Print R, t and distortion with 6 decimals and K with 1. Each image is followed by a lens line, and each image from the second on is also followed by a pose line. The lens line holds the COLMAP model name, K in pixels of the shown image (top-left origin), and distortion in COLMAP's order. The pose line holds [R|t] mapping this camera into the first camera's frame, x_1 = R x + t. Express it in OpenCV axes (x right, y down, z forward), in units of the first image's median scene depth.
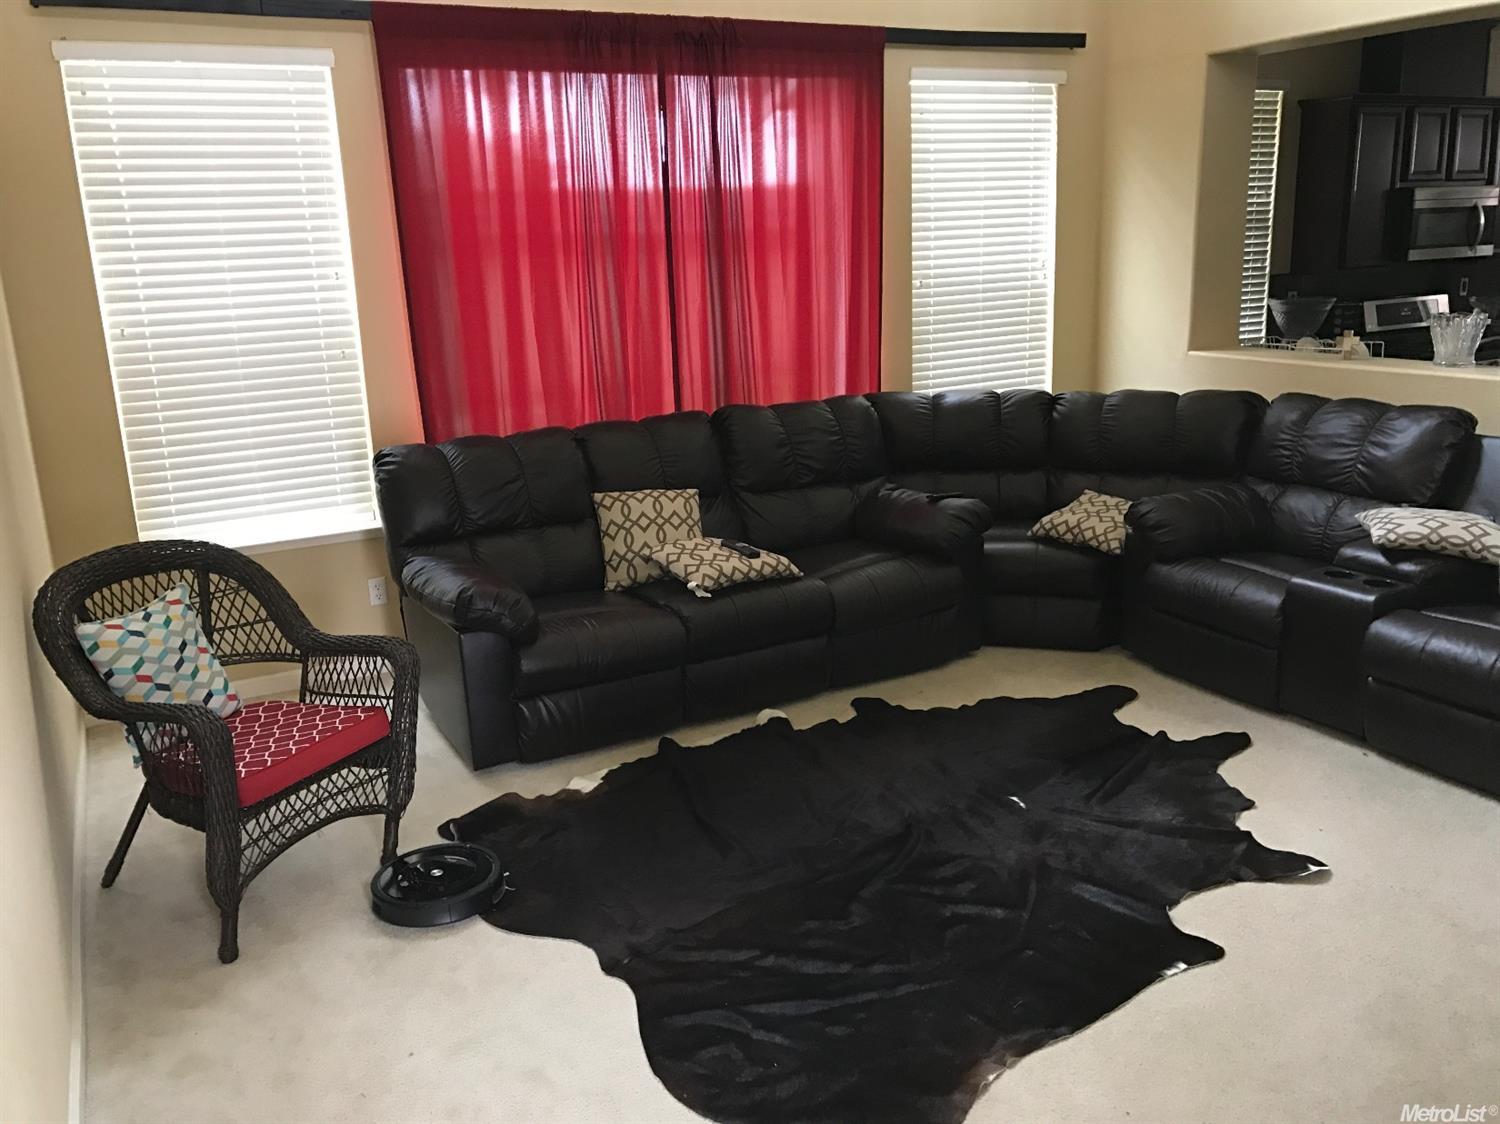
lens RADIAL K [[1226.2, 0, 751.0], [0, 1226.2, 550.4], [0, 0, 1]] dist [0.039947, -0.050135]
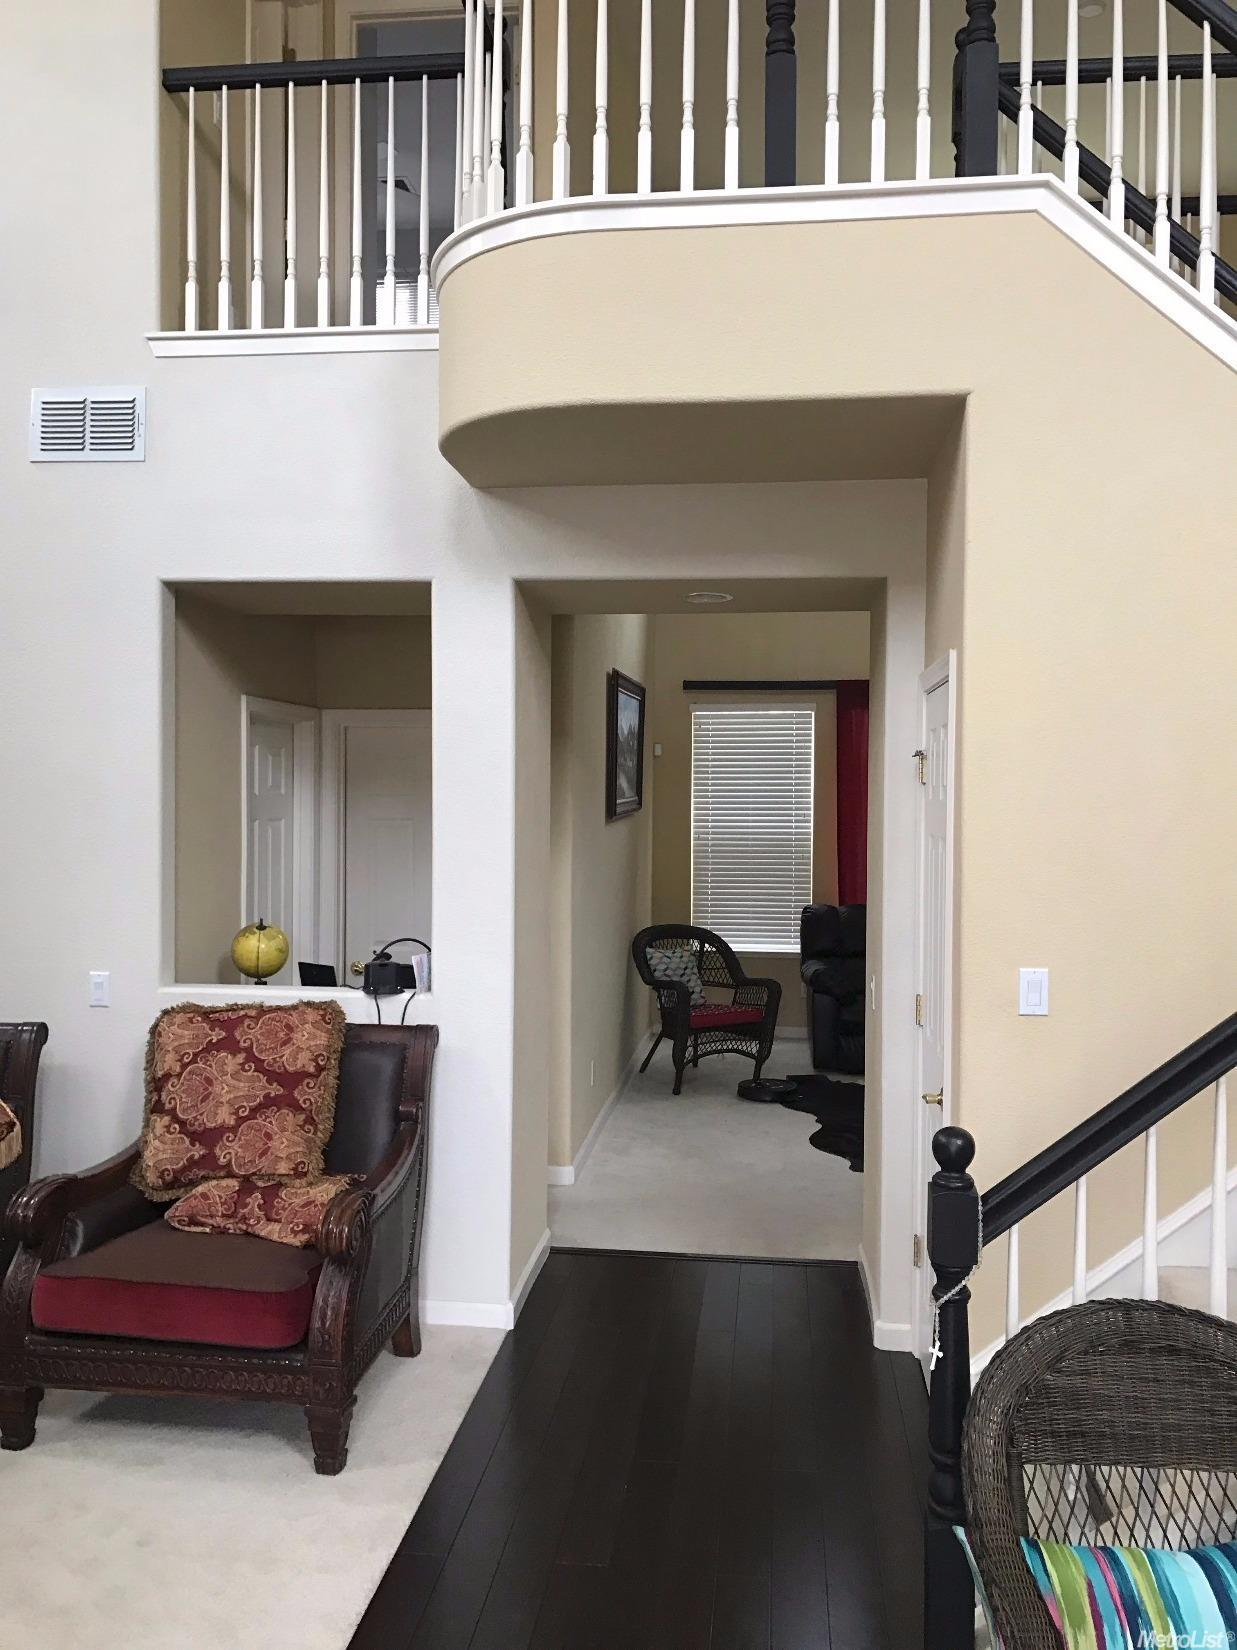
lens RADIAL K [[1348.8, 0, 616.3], [0, 1348.8, 819.9], [0, 0, 1]] dist [0.039947, -0.050135]
pose [[0.822768, 0.047051, -0.566426, 0.810516], [-0.173149, 0.969948, -0.170939, 0.254529], [0.541361, 0.238719, 0.806190, -1.111049]]
